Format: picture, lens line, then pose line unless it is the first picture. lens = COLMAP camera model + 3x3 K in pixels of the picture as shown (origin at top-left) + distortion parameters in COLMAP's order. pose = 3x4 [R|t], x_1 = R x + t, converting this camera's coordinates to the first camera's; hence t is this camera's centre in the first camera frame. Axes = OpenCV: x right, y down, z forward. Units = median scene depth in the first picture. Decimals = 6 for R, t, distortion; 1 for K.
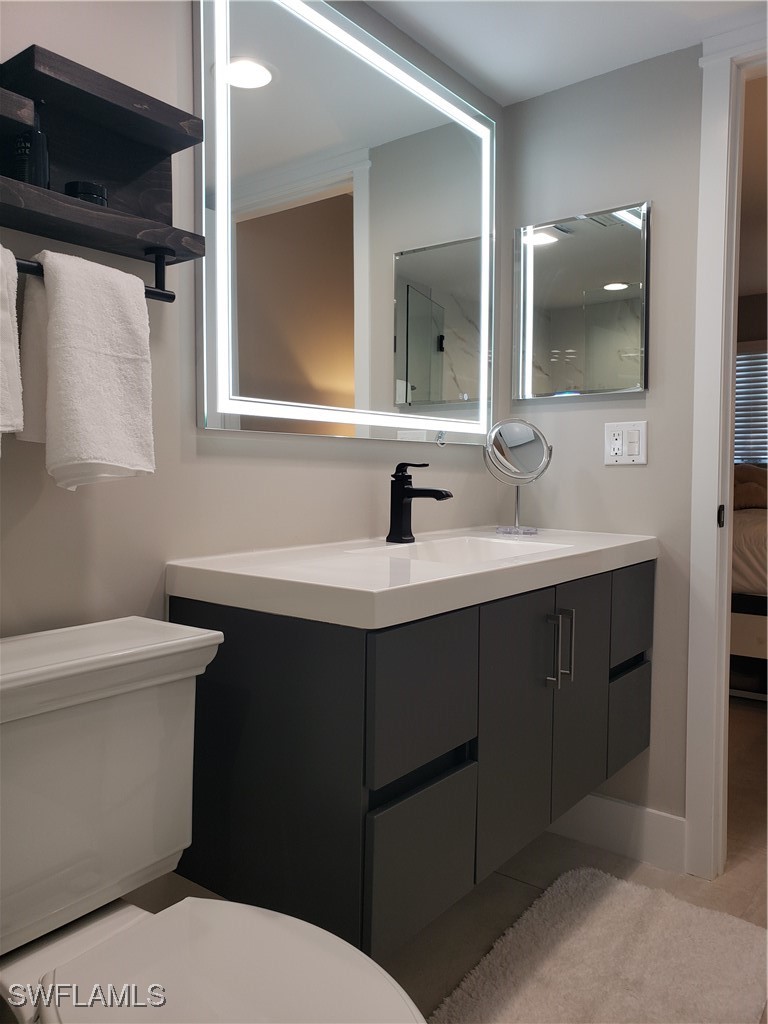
lens RADIAL K [[778.9, 0, 382.8], [0, 778.9, 483.6], [0, 0, 1]] dist [0.102810, 0.002514]
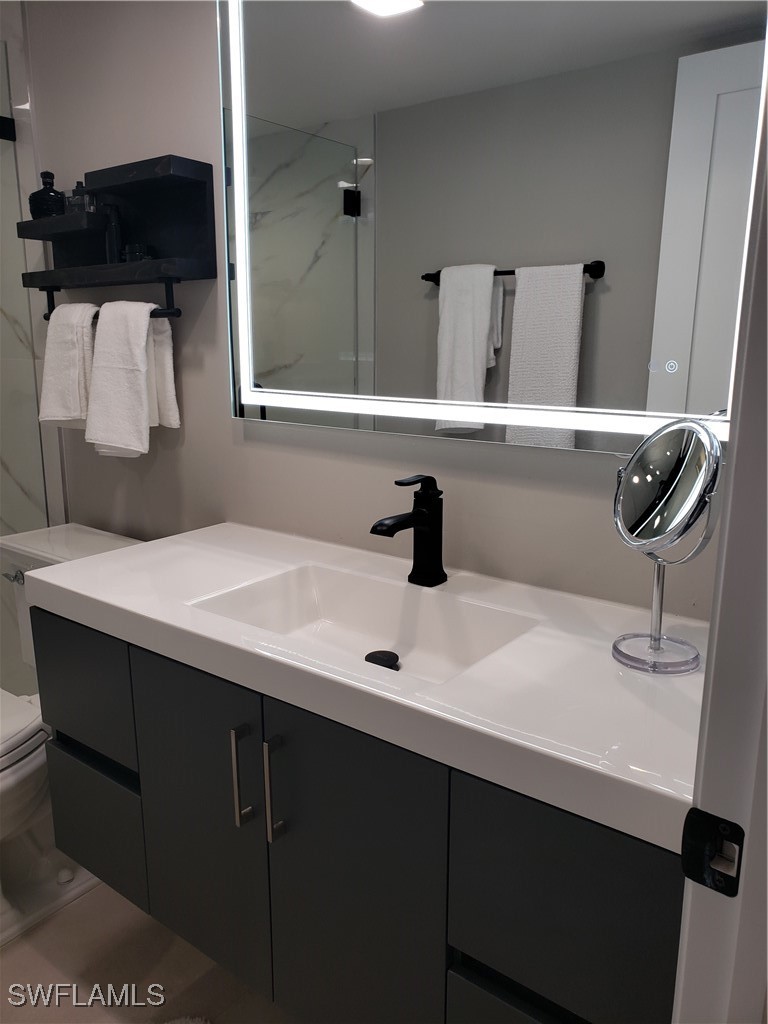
lens RADIAL K [[781.7, 0, 384.2], [0, 781.7, 525.2], [0, 0, 1]] dist [0.011696, 0.007055]
pose [[0.012402, 0.230549, -0.972982, 0.993460], [-0.038909, 0.972431, 0.229922, -0.203694], [0.999166, 0.035006, 0.021030, 1.284727]]
